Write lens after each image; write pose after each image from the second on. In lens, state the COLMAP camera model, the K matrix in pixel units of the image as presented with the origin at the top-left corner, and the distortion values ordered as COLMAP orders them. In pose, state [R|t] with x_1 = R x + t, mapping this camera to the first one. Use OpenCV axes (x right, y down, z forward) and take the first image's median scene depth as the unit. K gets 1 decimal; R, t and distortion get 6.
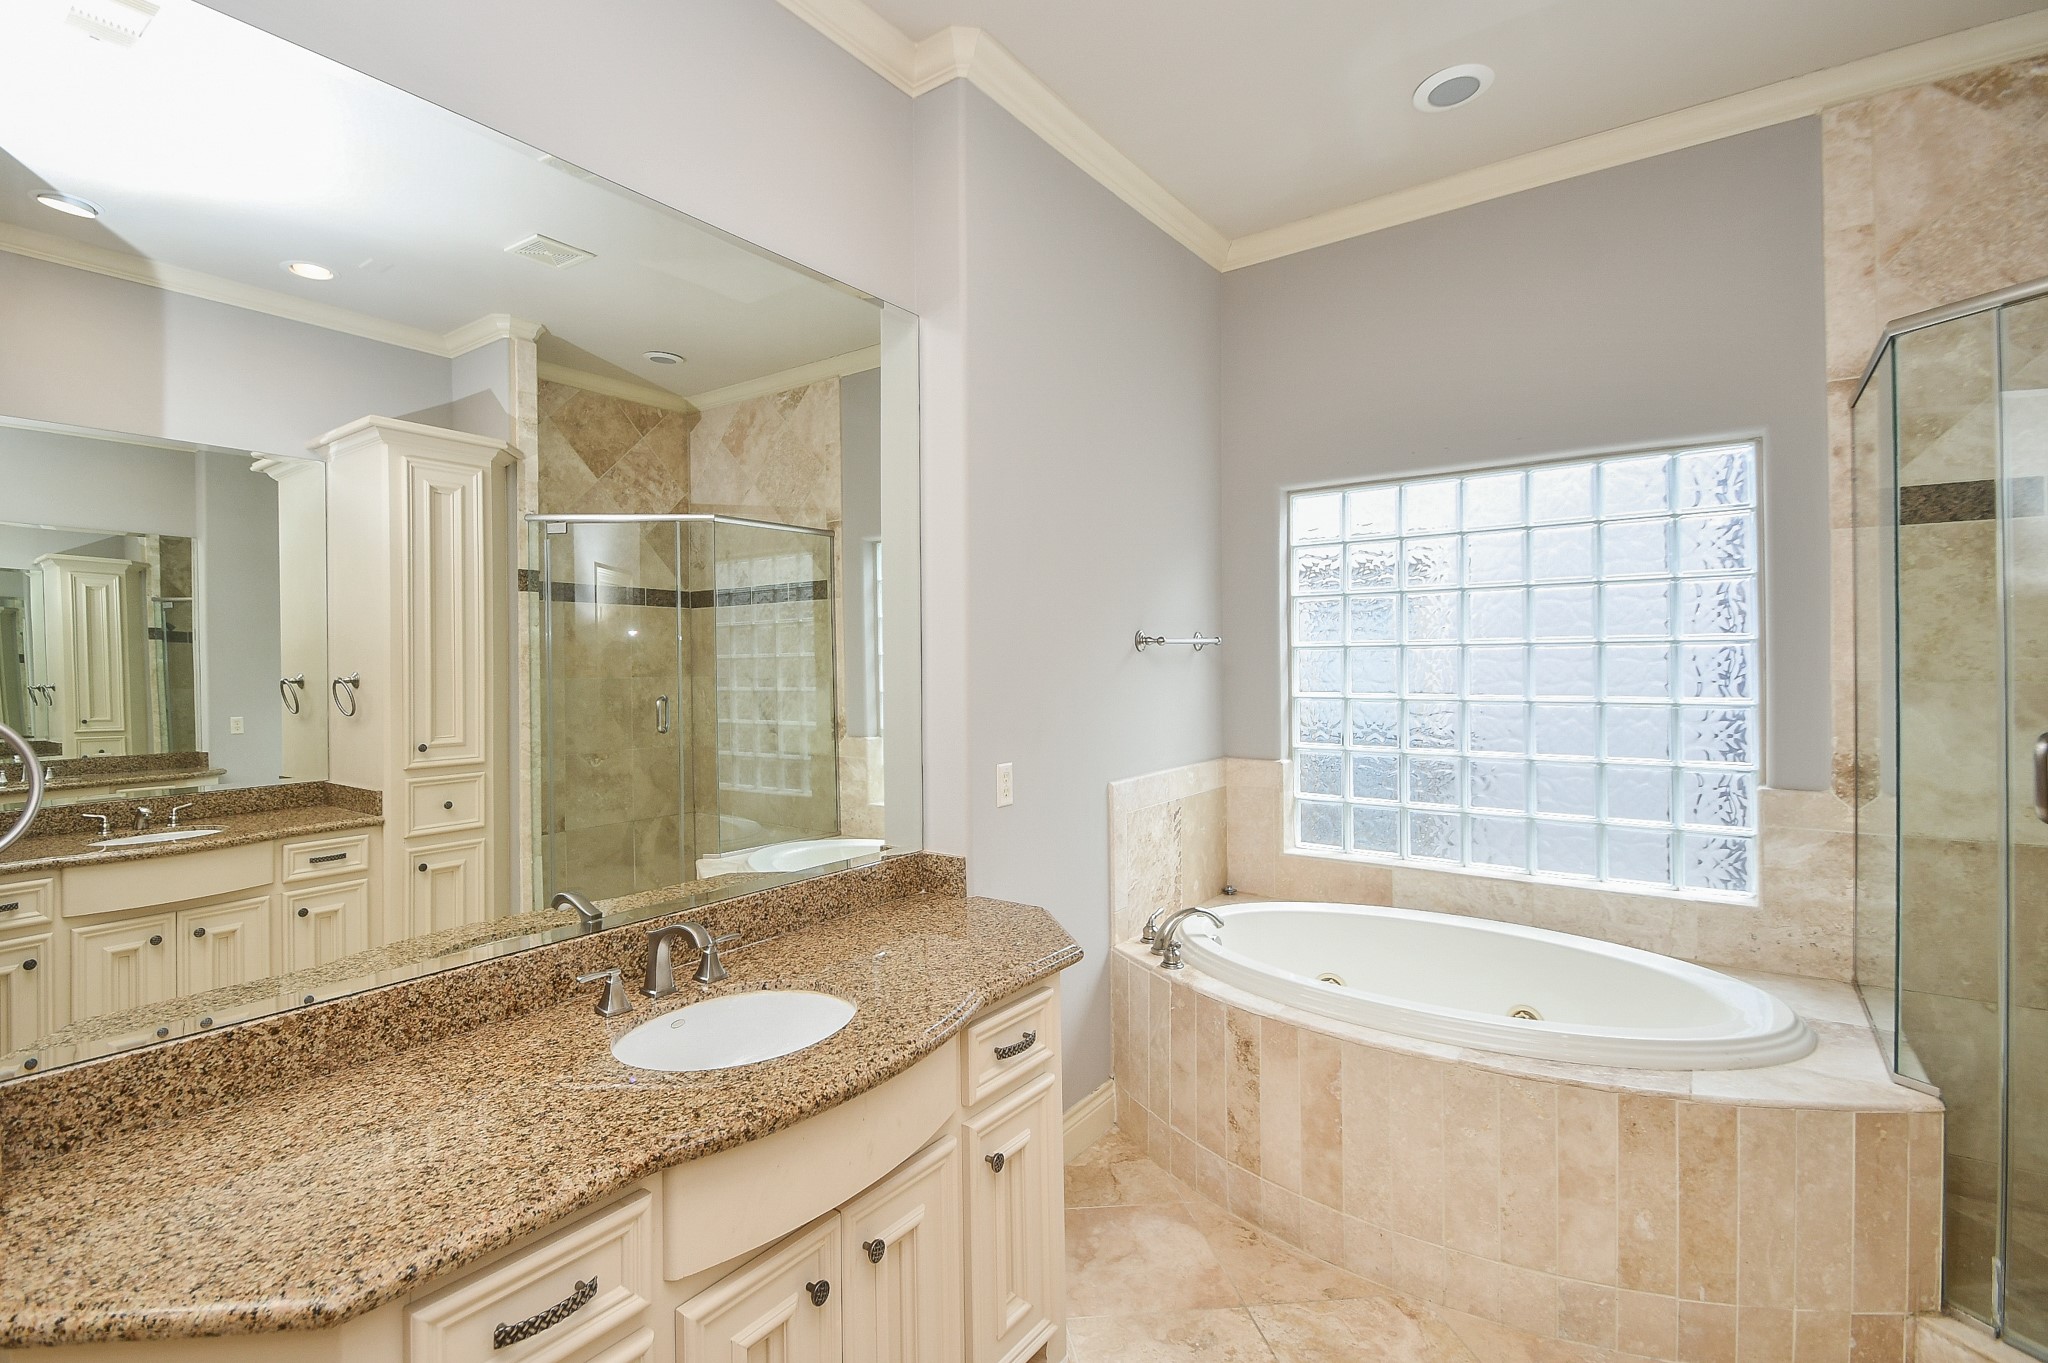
lens RADIAL K [[942.4, 0, 961.6], [0, 942.4, 653.7], [0, 0, 1]] dist [0.027952, -0.023385]
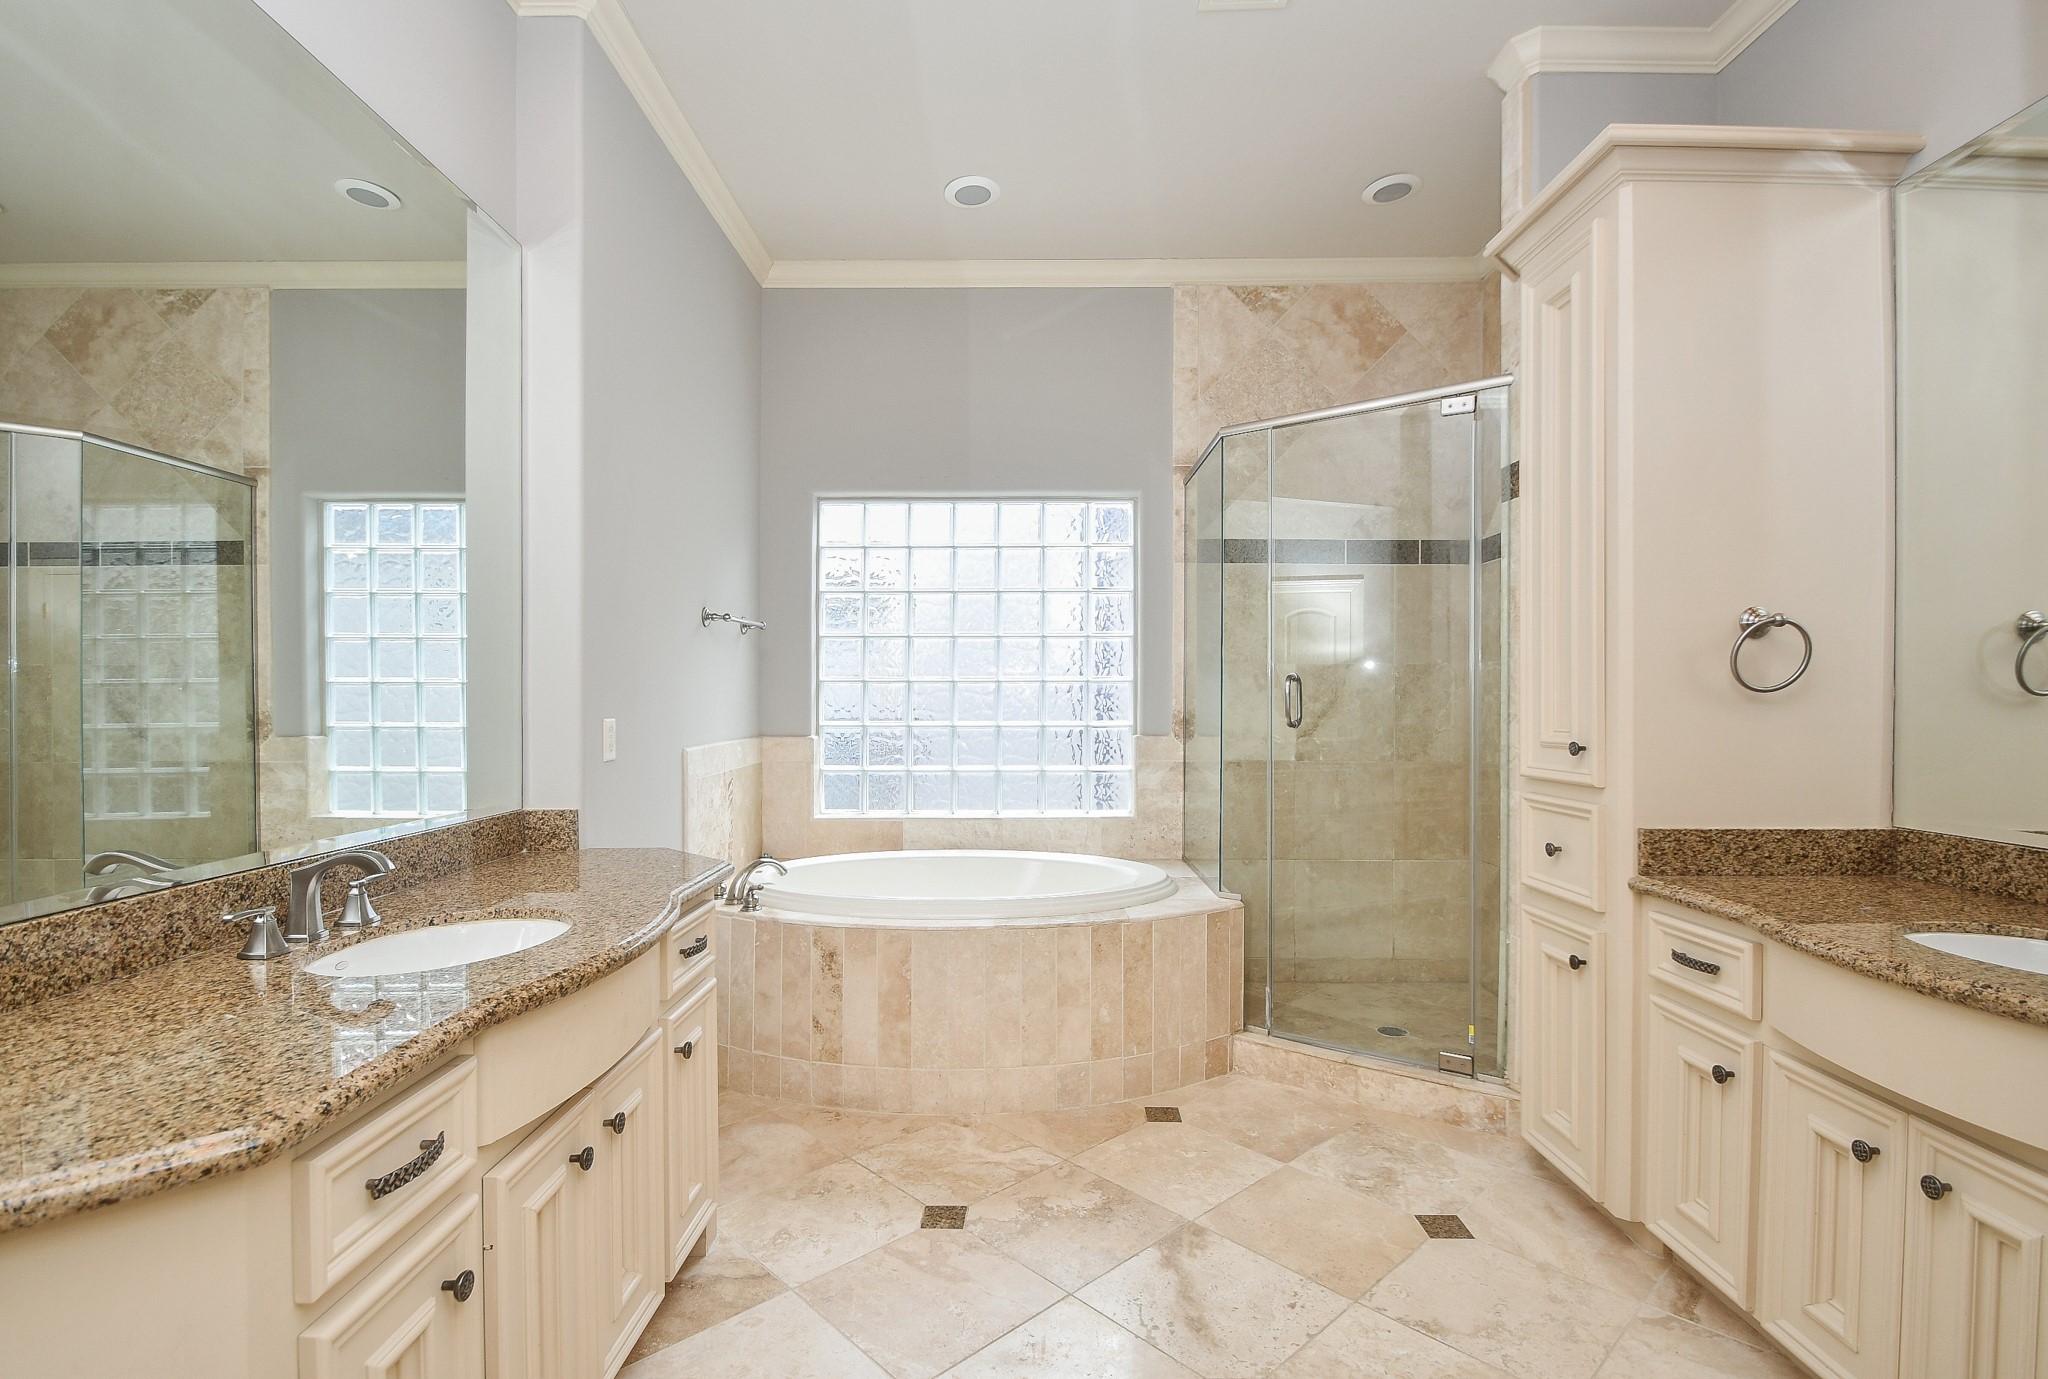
lens RADIAL K [[960.4, 0, 1024.0], [0, 960.4, 689.5], [0, 0, 1]] dist [0.015237, -0.016414]
pose [[0.787821, 0.009981, 0.615823, -0.235948], [-0.009208, 0.999948, -0.004428, 0.085634], [-0.615835, -0.002182, 0.787872, -0.074652]]
